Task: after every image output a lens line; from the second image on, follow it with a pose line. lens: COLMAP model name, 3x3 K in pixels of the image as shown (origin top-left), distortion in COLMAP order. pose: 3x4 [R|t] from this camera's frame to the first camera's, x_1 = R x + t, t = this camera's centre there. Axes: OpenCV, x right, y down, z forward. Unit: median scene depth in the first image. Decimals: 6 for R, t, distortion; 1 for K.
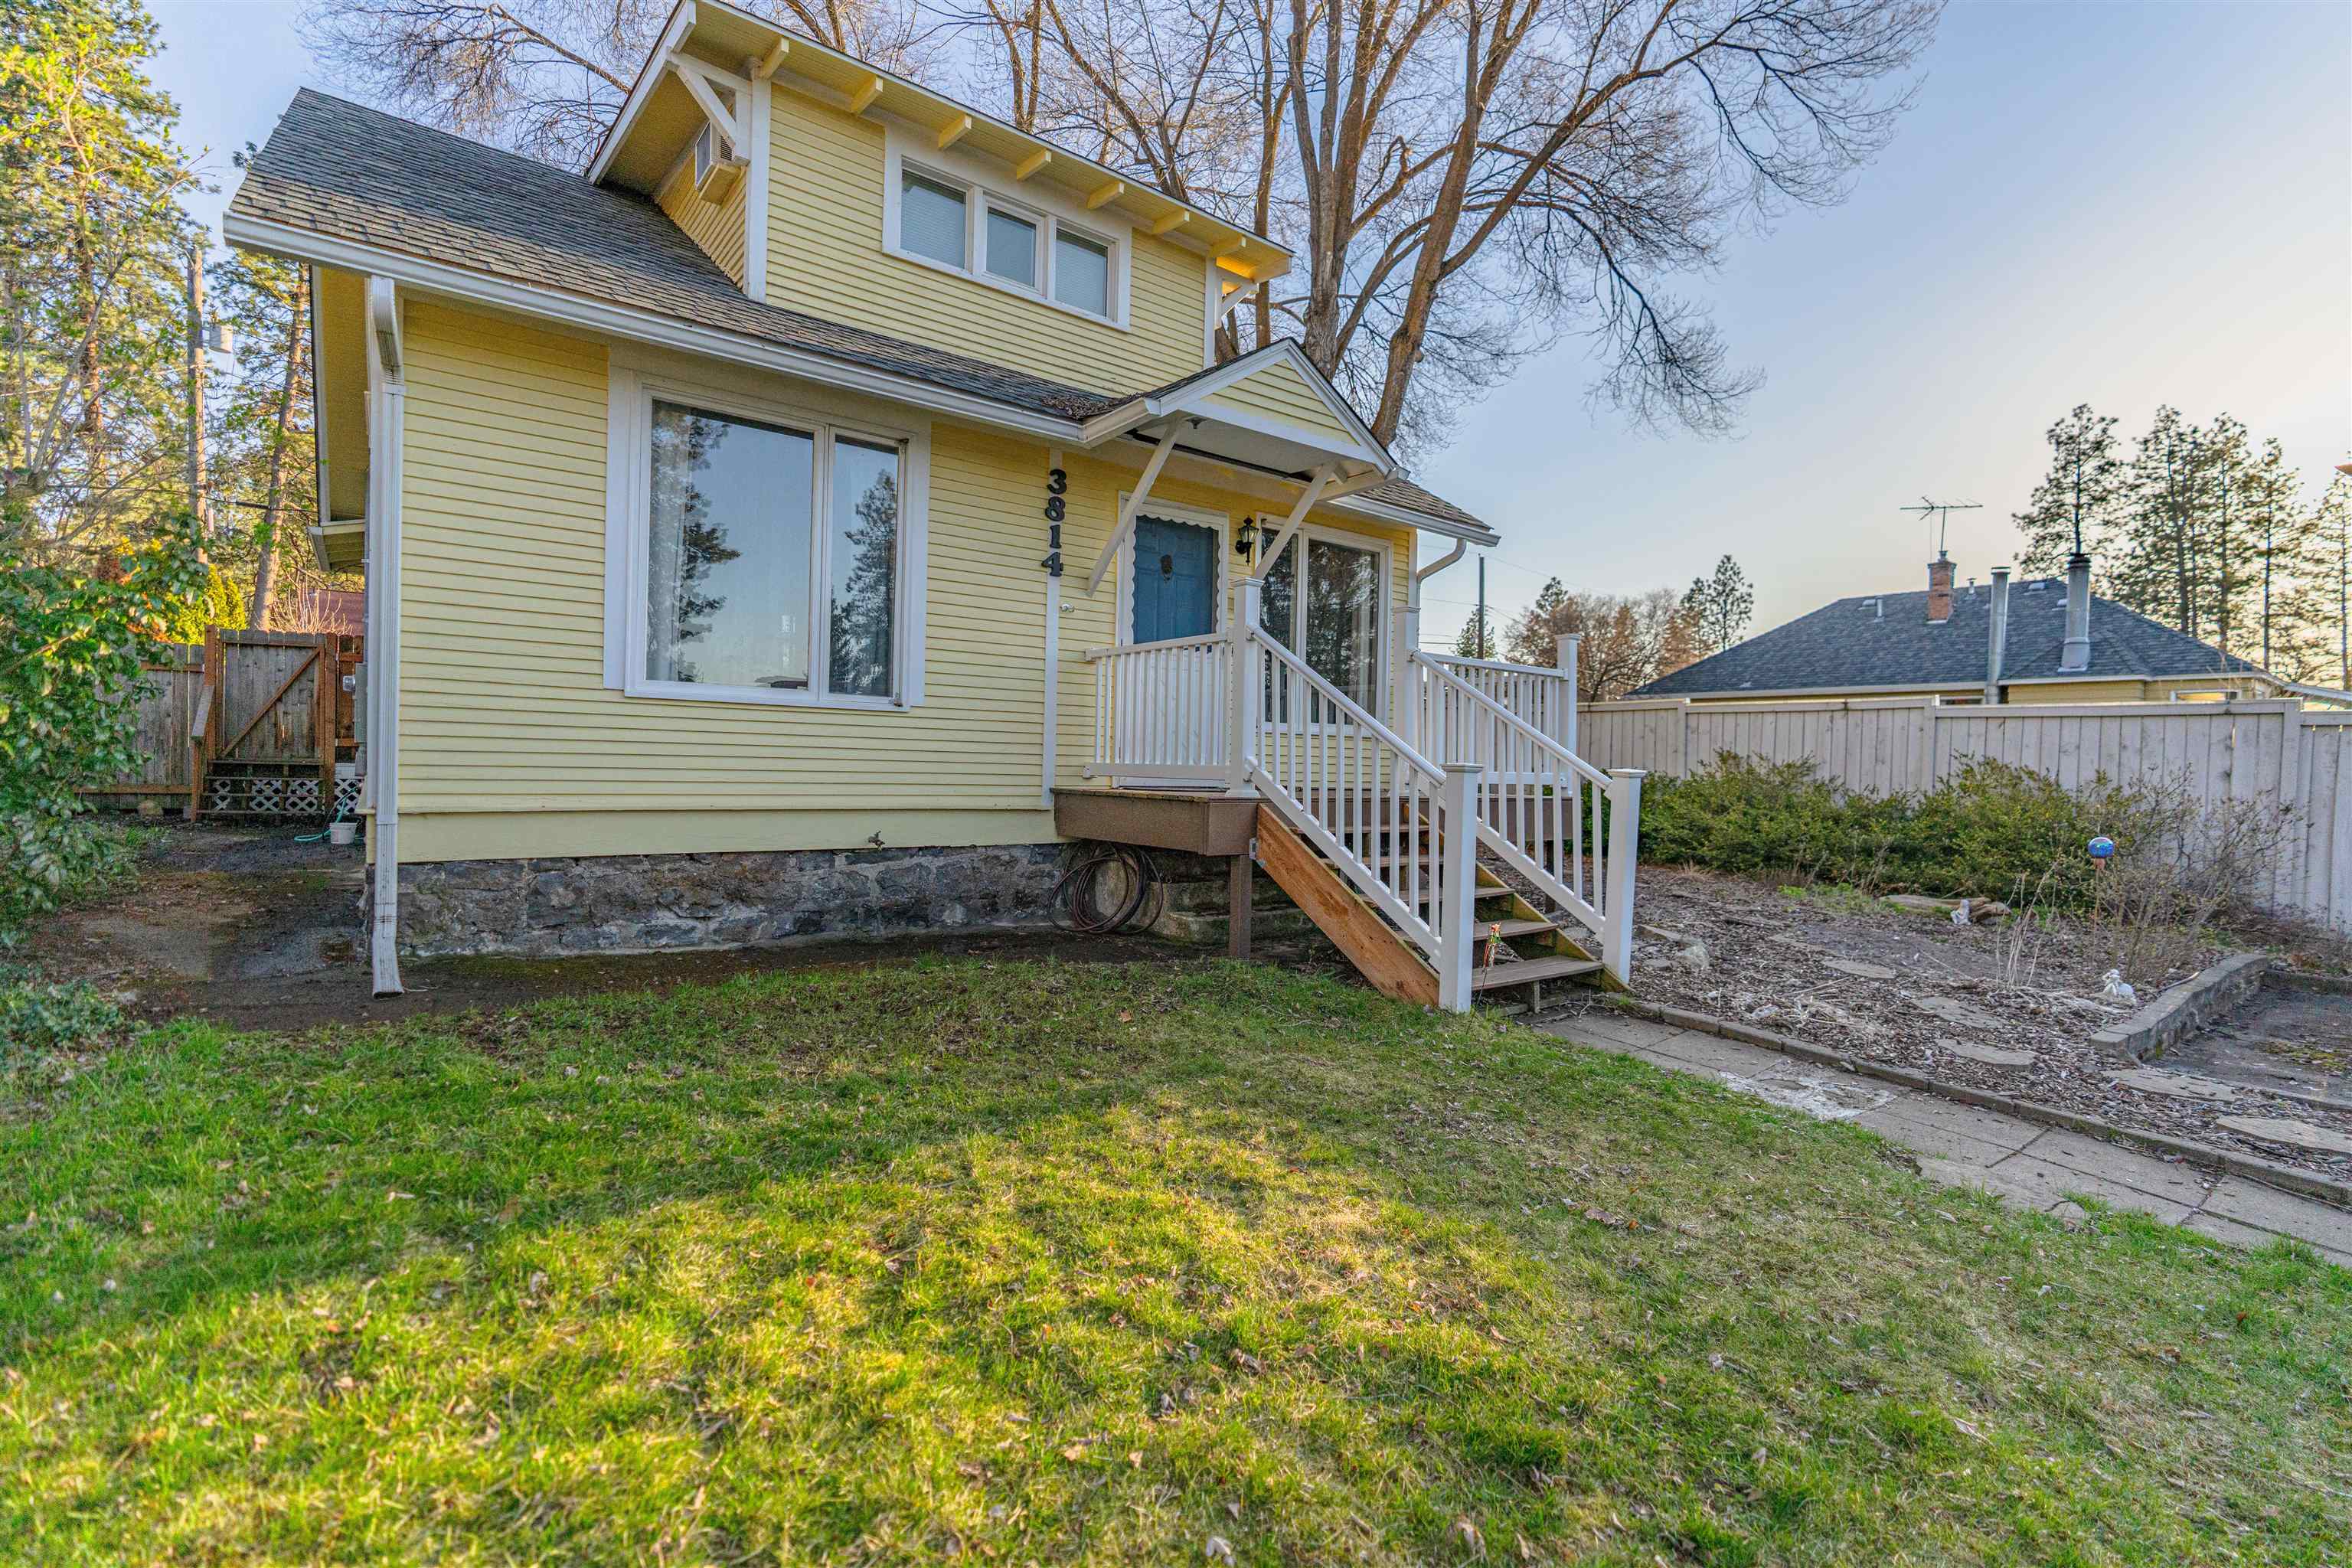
lens RADIAL K [[1056.0, 0, 1170.9], [0, 1056.0, 779.4], [0, 0, 1]] dist [-0.004662, 0.000884]
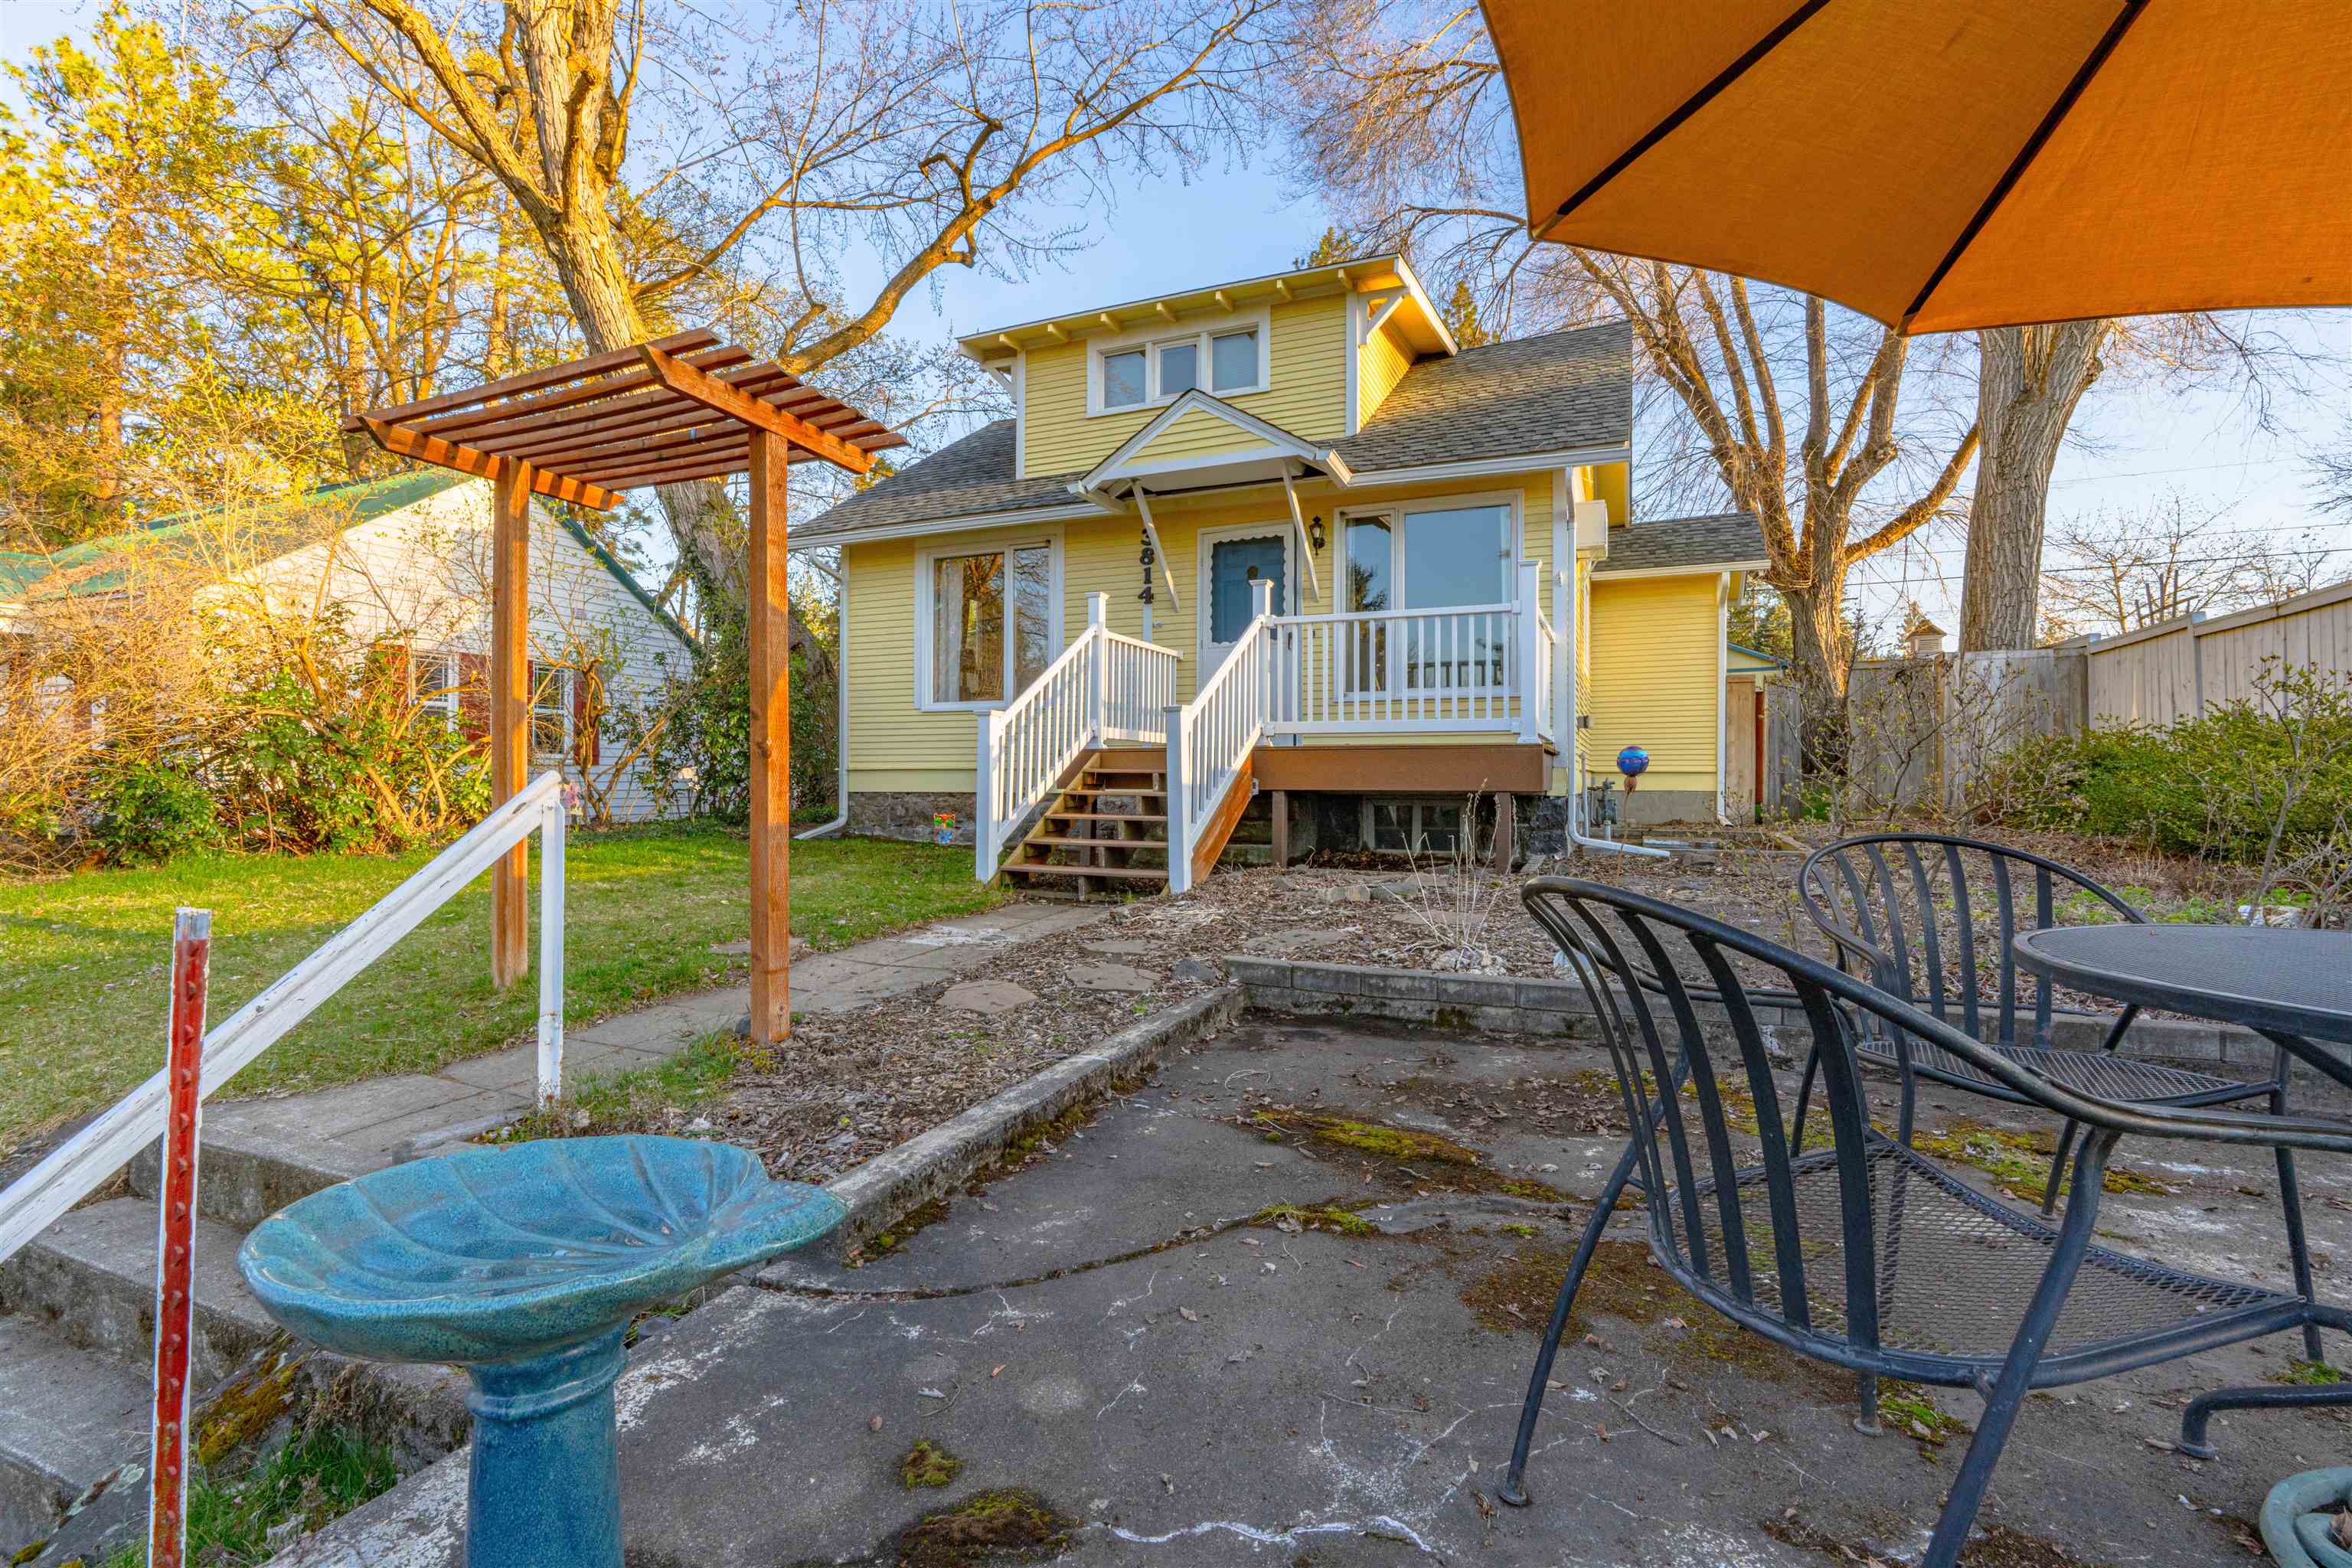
lens RADIAL K [[1056.0, 0, 1170.9], [0, 1056.0, 779.4], [0, 0, 1]] dist [-0.004662, 0.000884]
pose [[0.487534, -0.024208, -0.872768, 1.141206], [-0.001305, 0.999594, -0.028455, 0.082505], [0.873103, 0.015012, 0.487304, 0.348866]]
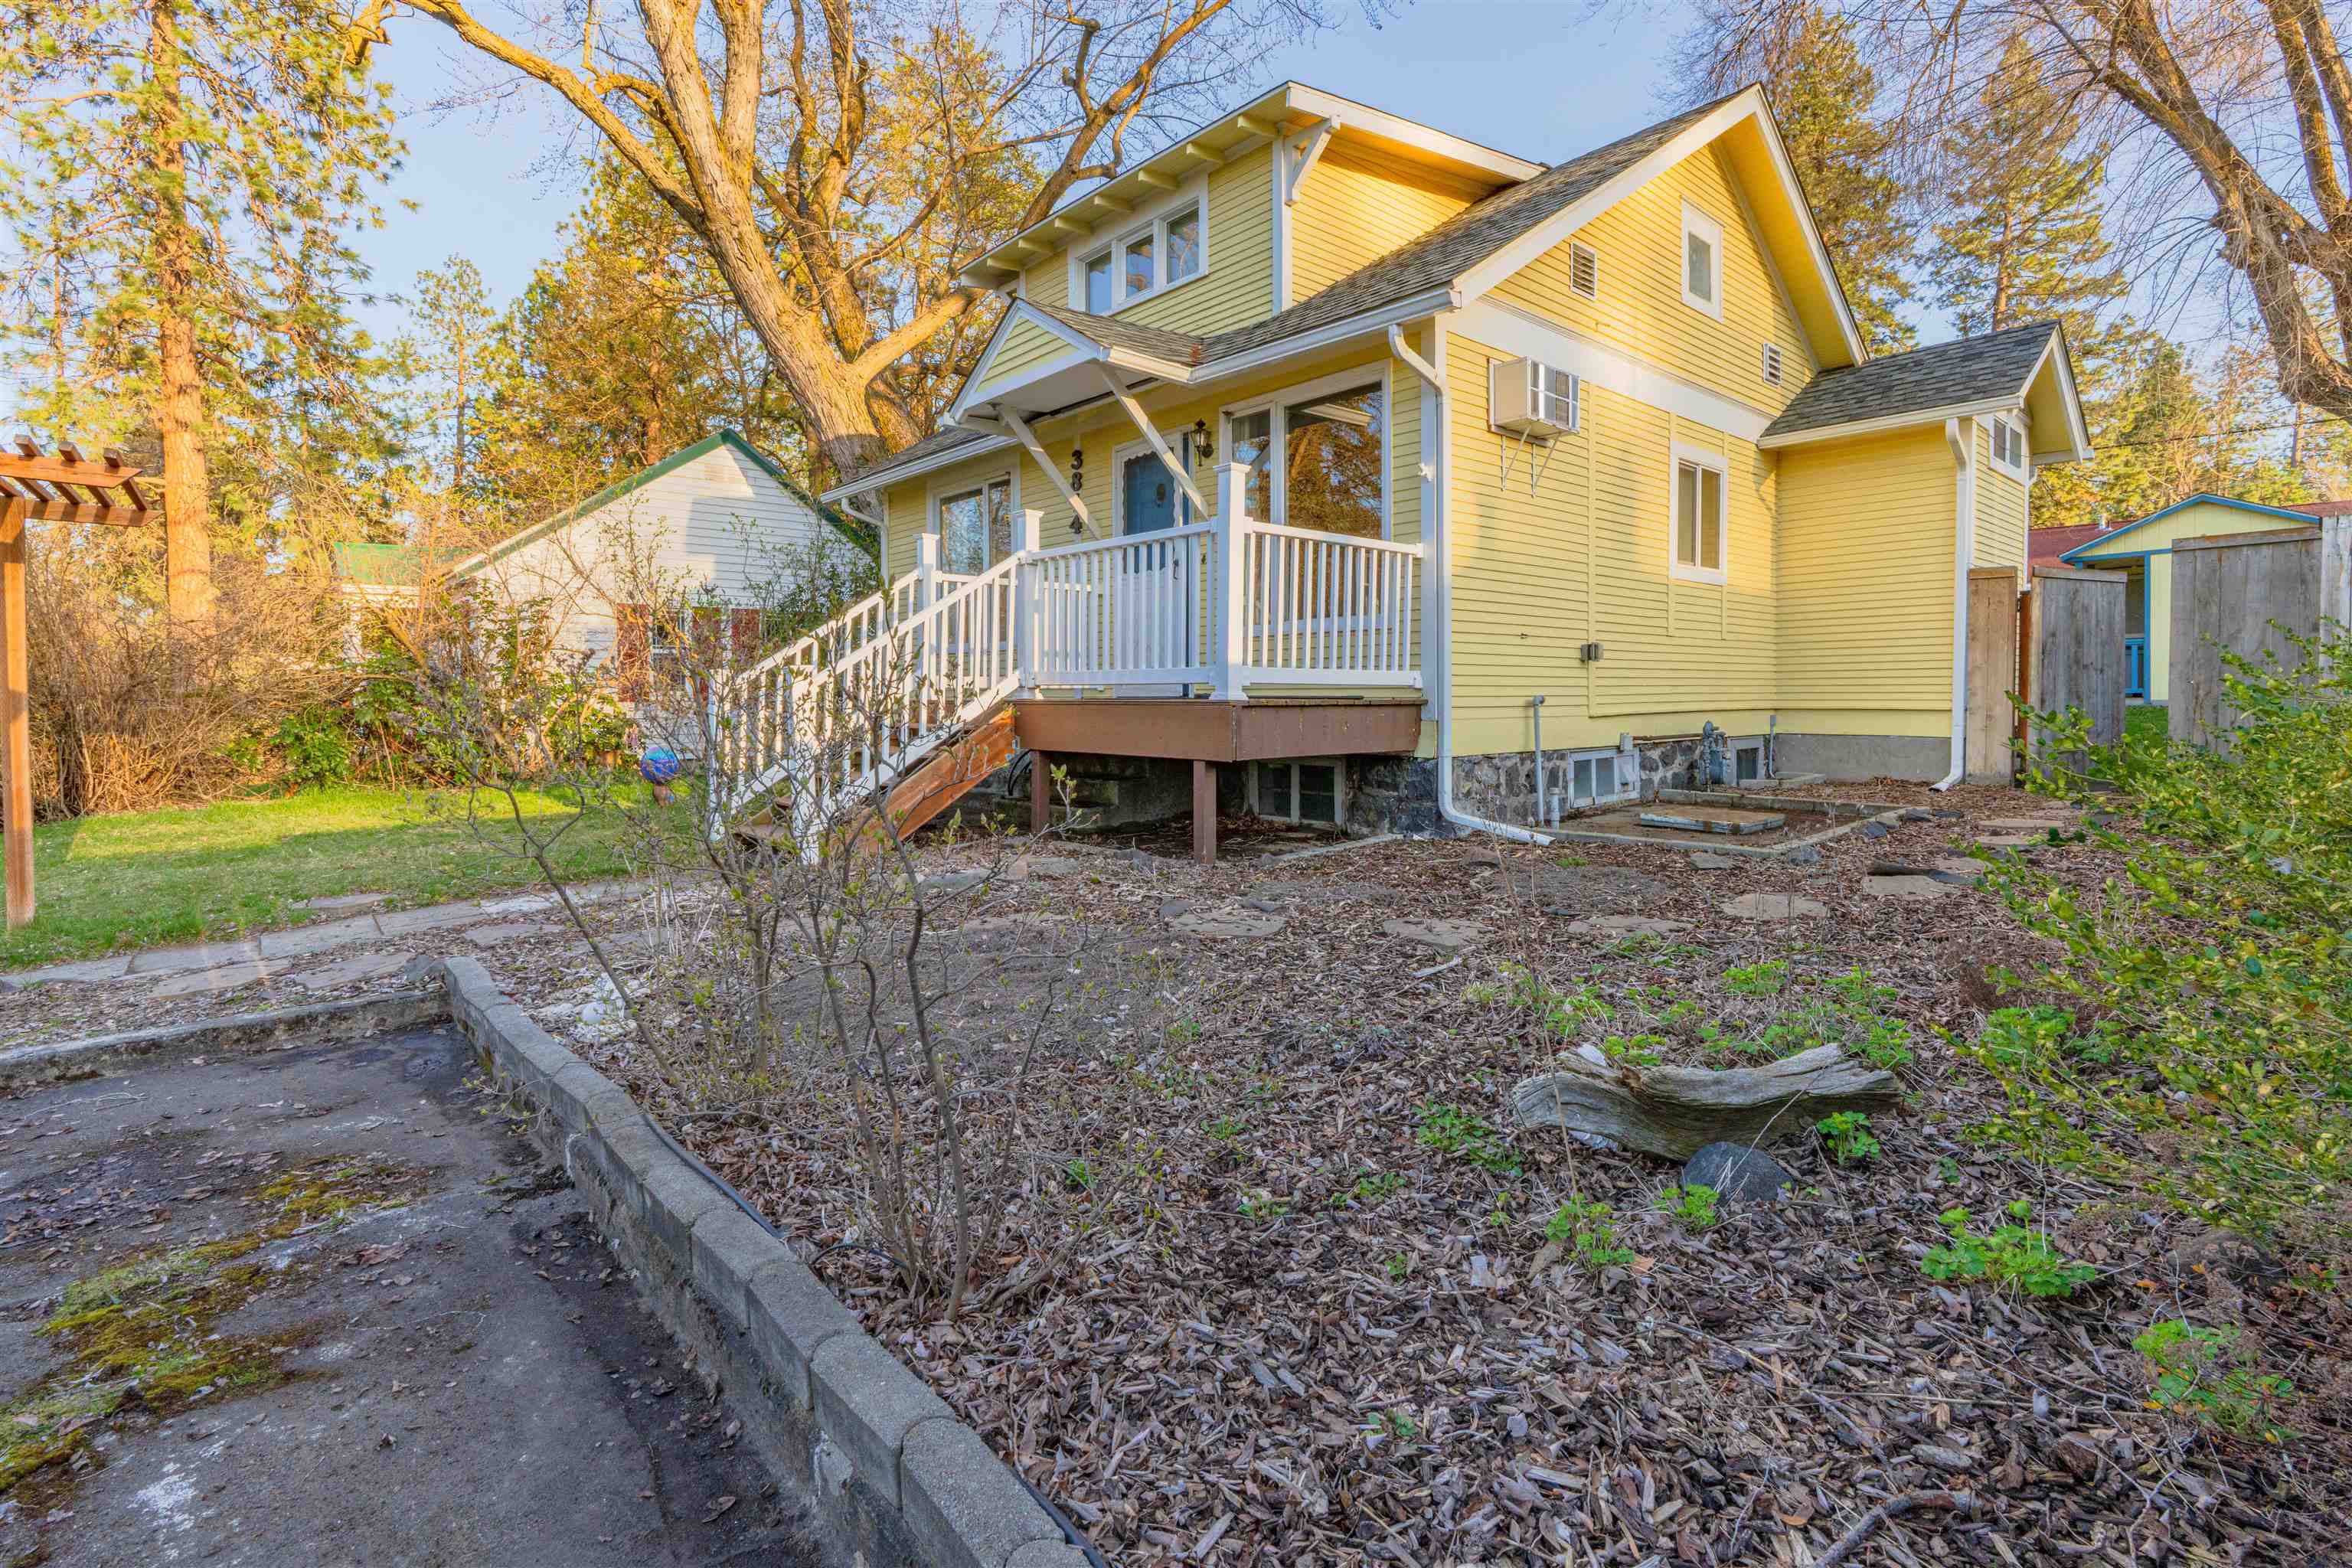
lens RADIAL K [[1089.6, 0, 1184.2], [0, 1089.6, 729.2], [0, 0, 1]] dist [-0.002486, 0.000190]
pose [[0.072877, 0.008634, -0.997304, 1.239589], [-0.006244, 0.999947, 0.008200, 0.034106], [0.997321, 0.005629, 0.072927, 1.046440]]
